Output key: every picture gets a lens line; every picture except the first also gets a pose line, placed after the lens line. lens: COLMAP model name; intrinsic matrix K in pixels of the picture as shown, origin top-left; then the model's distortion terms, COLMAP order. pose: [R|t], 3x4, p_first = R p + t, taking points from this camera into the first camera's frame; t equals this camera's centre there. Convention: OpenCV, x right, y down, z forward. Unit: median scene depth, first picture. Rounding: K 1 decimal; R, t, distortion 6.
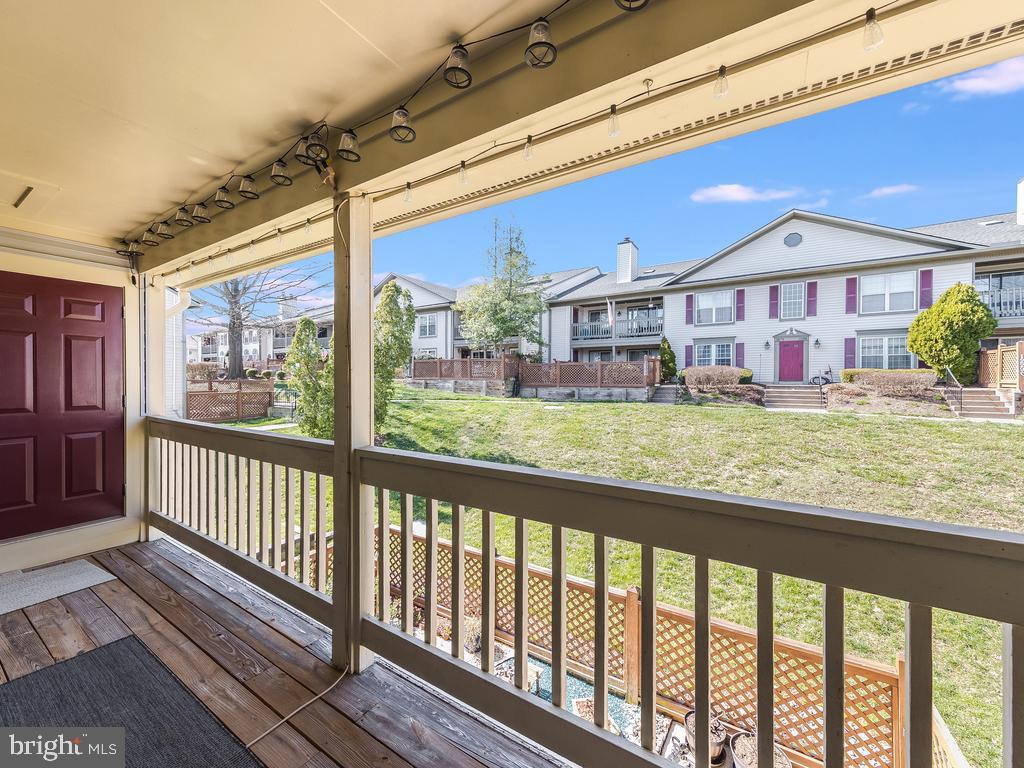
lens RADIAL K [[361.7, 0, 562.5], [0, 361.7, 383.3], [0, 0, 1]] dist [0.001097, -0.000449]
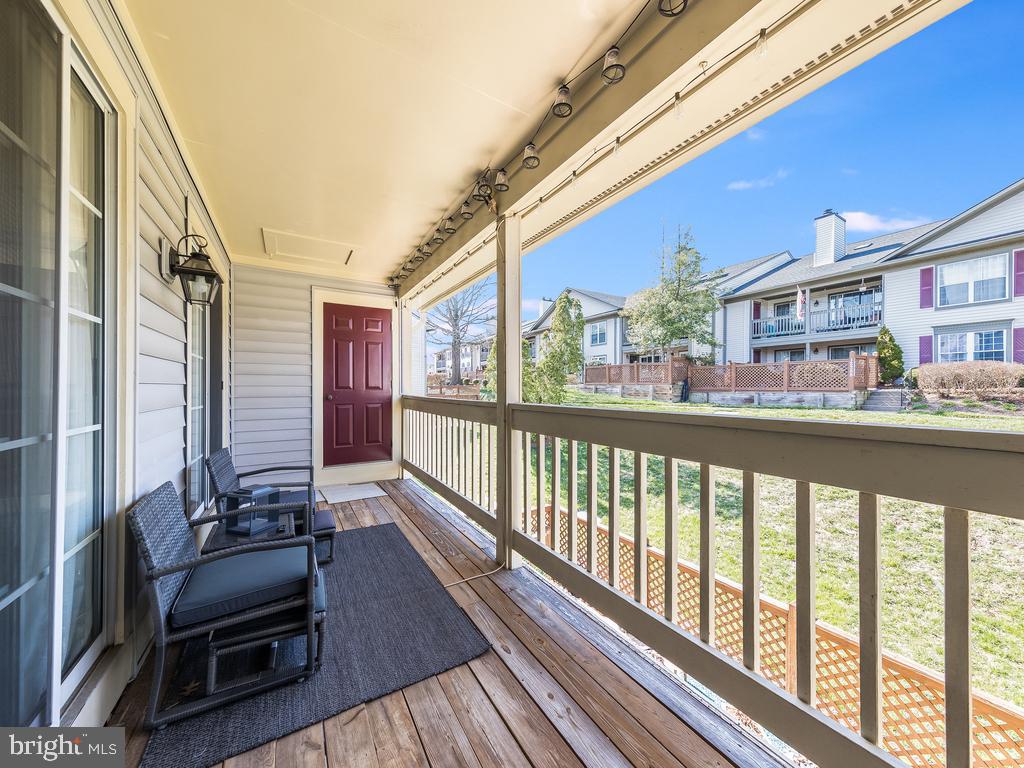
lens RADIAL K [[361.7, 0, 562.5], [0, 361.7, 383.3], [0, 0, 1]] dist [0.001097, -0.000449]
pose [[0.903331, -0.002360, -0.428938, 0.163466], [0.000321, 0.999988, -0.004824, 0.099638], [0.428944, 0.004220, 0.903321, -0.119613]]
